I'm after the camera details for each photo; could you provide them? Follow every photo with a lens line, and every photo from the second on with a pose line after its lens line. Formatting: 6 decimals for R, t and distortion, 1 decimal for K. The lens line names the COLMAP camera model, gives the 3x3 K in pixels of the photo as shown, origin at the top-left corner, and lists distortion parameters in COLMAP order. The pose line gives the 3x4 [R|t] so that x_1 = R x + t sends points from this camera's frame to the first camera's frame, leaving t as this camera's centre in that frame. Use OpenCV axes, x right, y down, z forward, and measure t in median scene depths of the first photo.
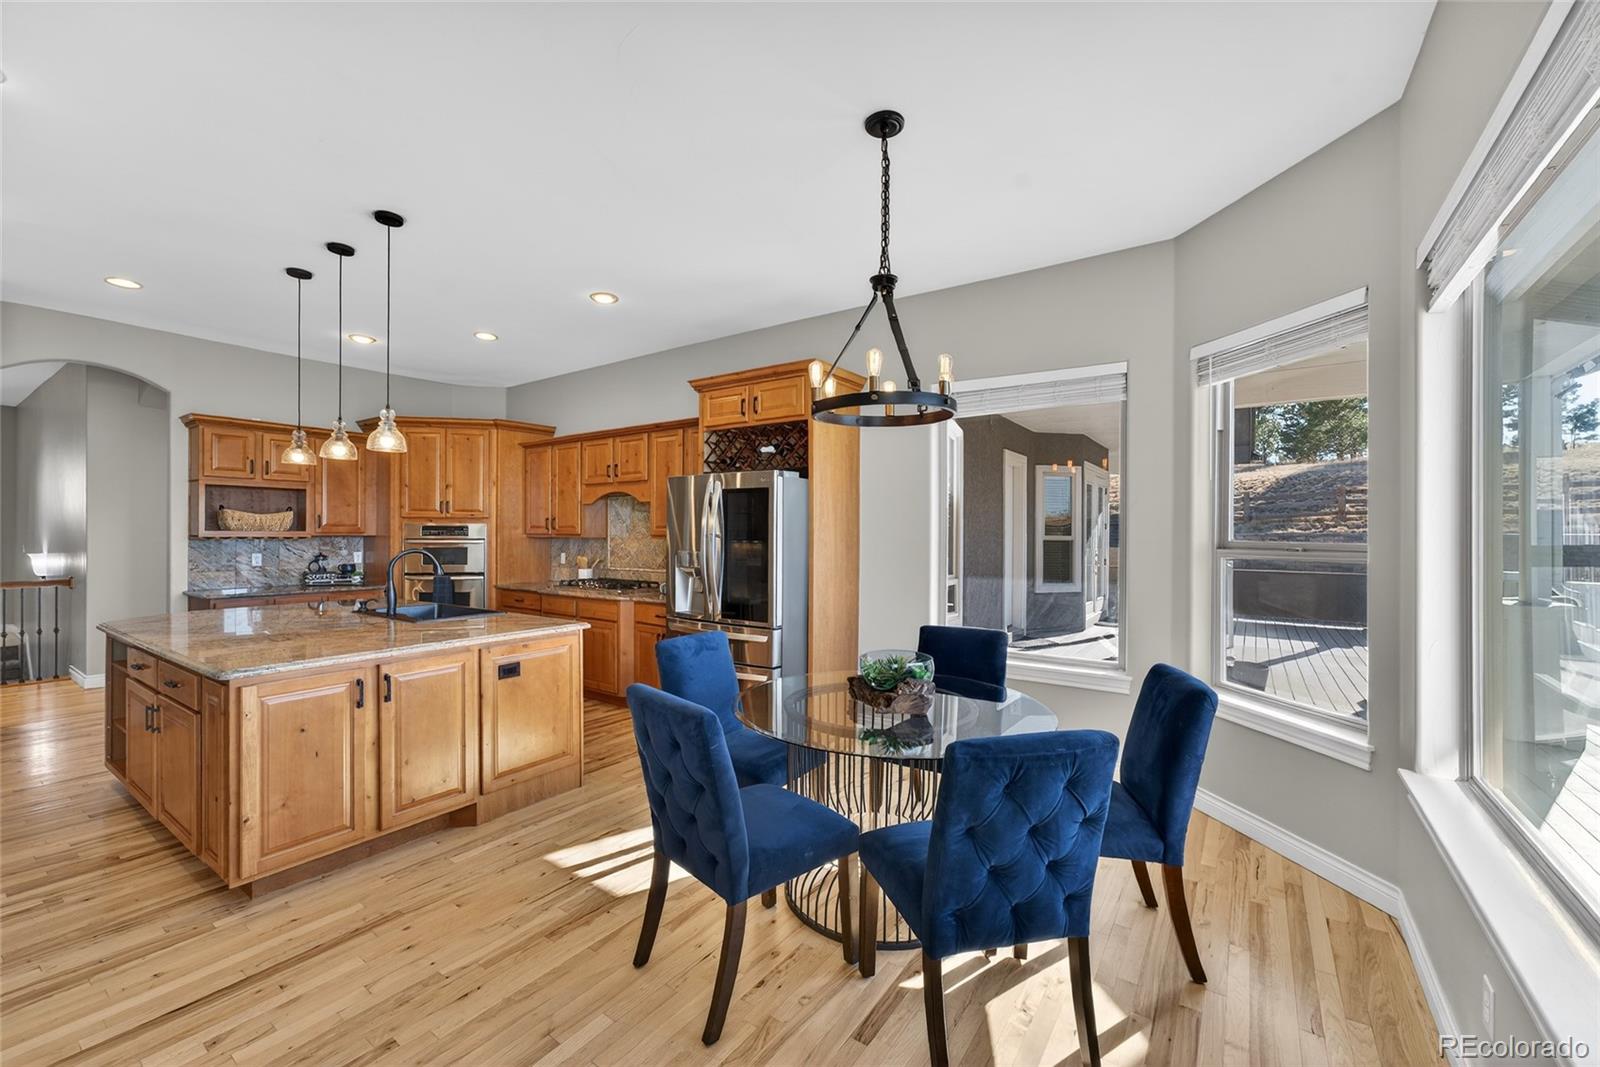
lens RADIAL K [[653.3, 0, 779.5], [0, 653.3, 533.8], [0, 0, 1]] dist [-0.002177, 0.012548]
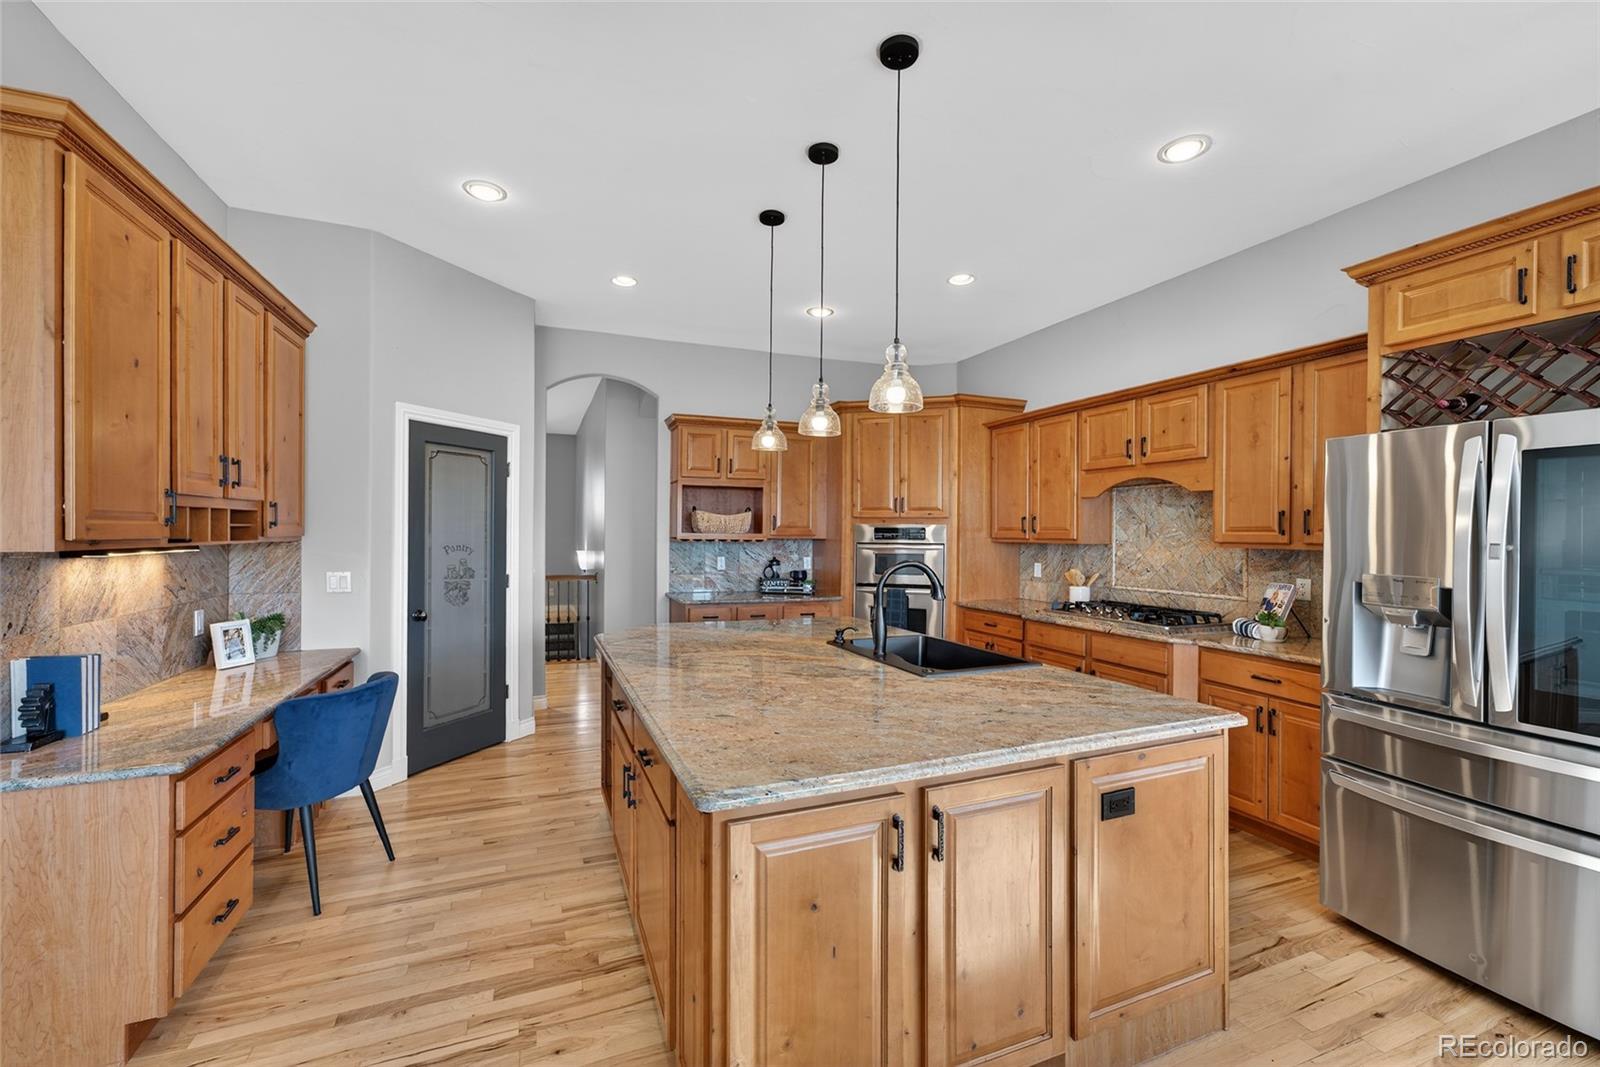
lens RADIAL K [[630.7, 0, 808.4], [0, 630.7, 530.3], [0, 0, 1]] dist [-0.029875, 0.009984]
pose [[0.867124, 0.001875, -0.498089, -0.309431], [-0.005780, 0.999963, -0.006298, -0.004855], [0.498059, 0.008340, 0.867103, 0.357124]]
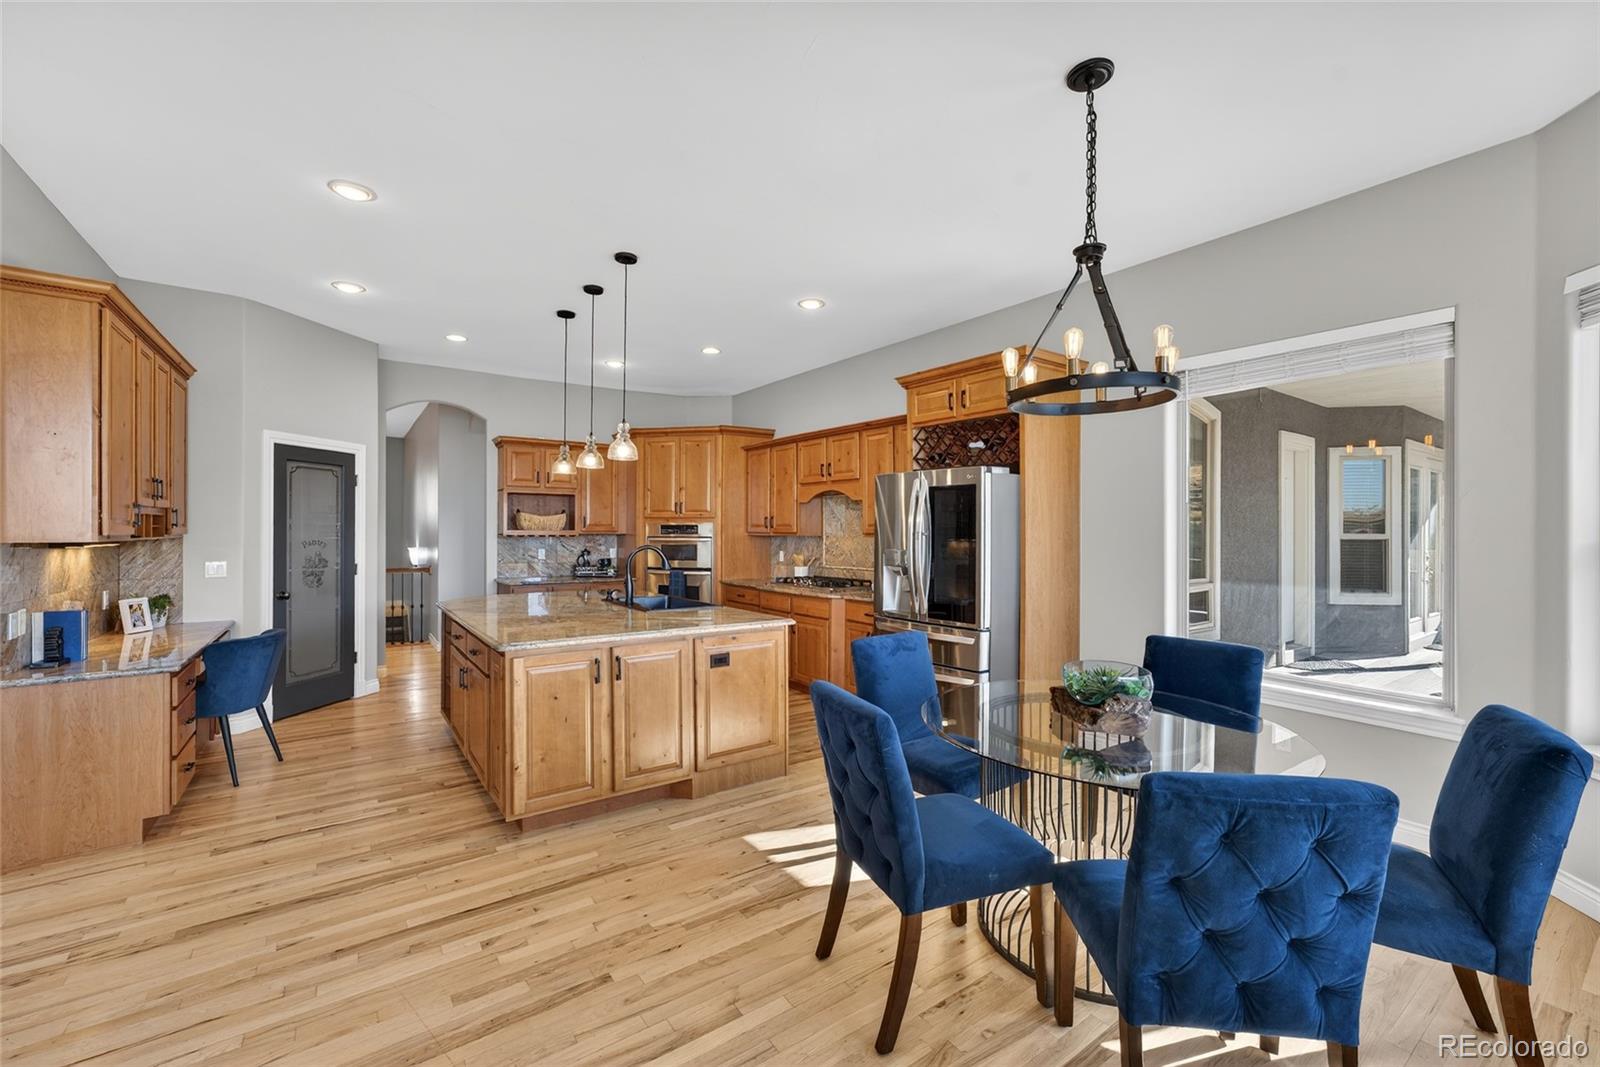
lens RADIAL K [[654.7, 0, 786.7], [0, 654.7, 528.4], [0, 0, 1]] dist [-0.000195, 0.011906]
pose [[0.945309, -0.003095, -0.326161, 0.035653], [0.001347, 0.999983, -0.005585, -0.000438], [0.326173, 0.004840, 0.945298, 0.008518]]
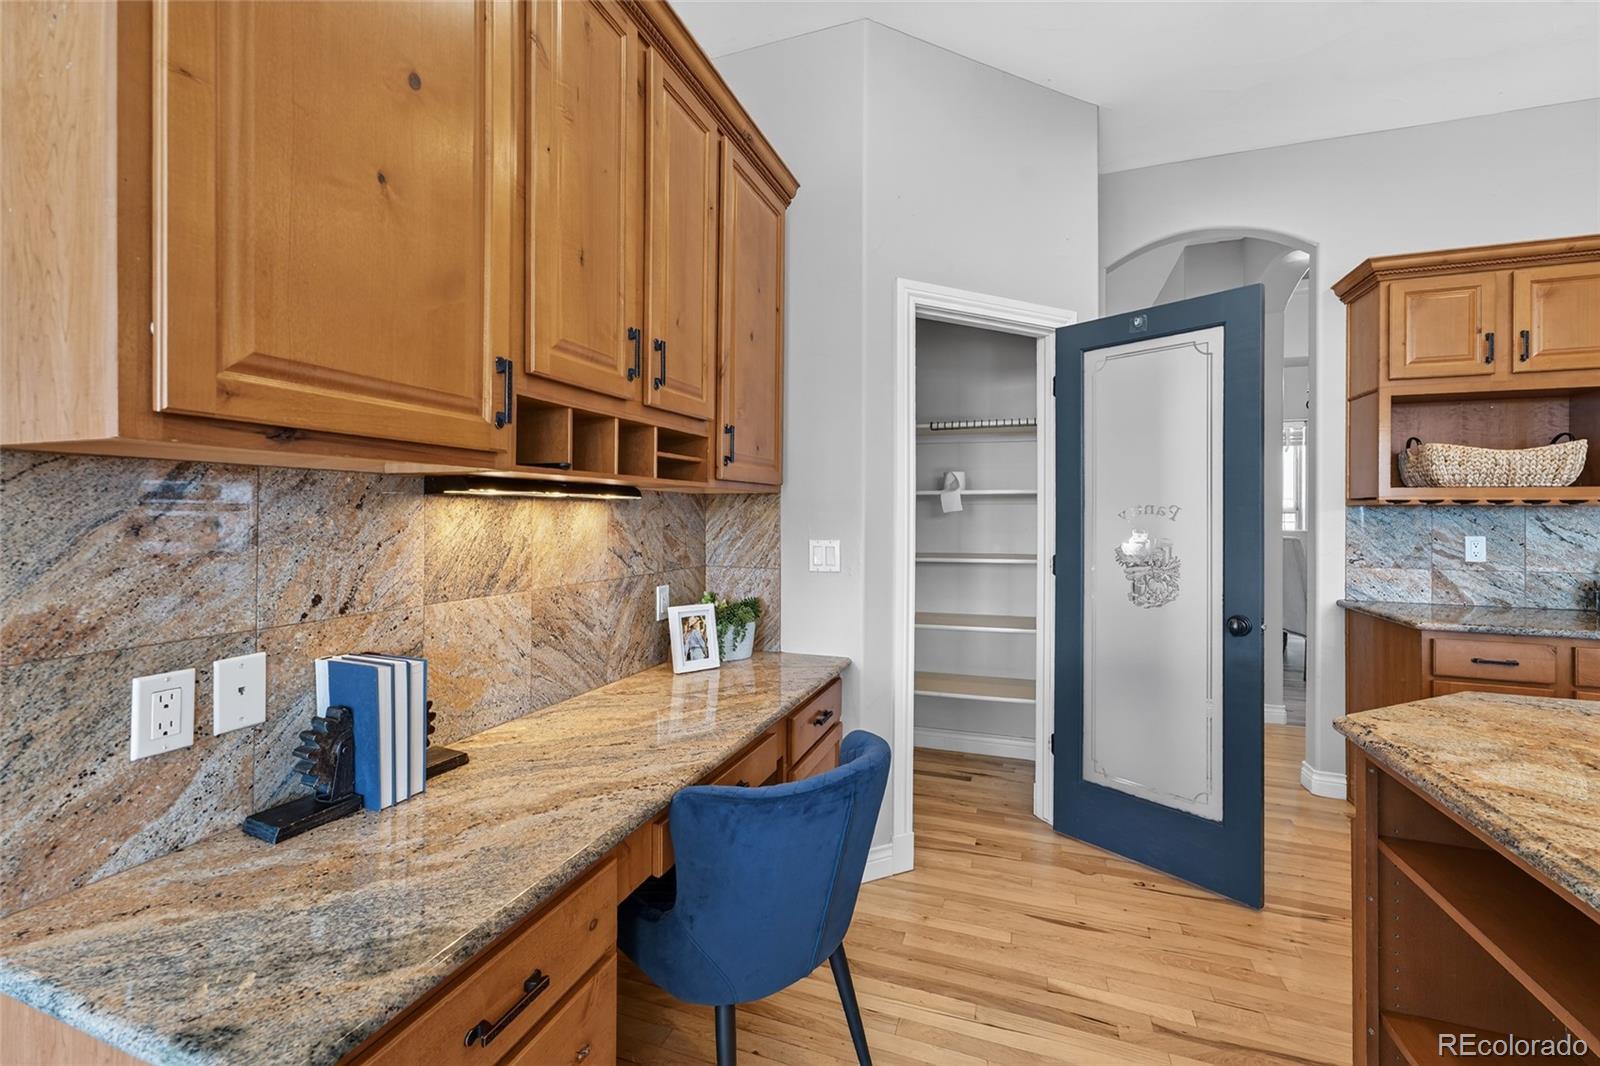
lens RADIAL K [[654.0, 0, 799.0], [0, 654.0, 517.7], [0, 0, 1]] dist [-0.002277, 0.011880]
pose [[0.283214, -0.000389, -0.959057, -0.721112], [-0.005436, 0.999983, -0.002010, 0.030744], [0.959041, 0.005782, 0.283207, 0.581872]]
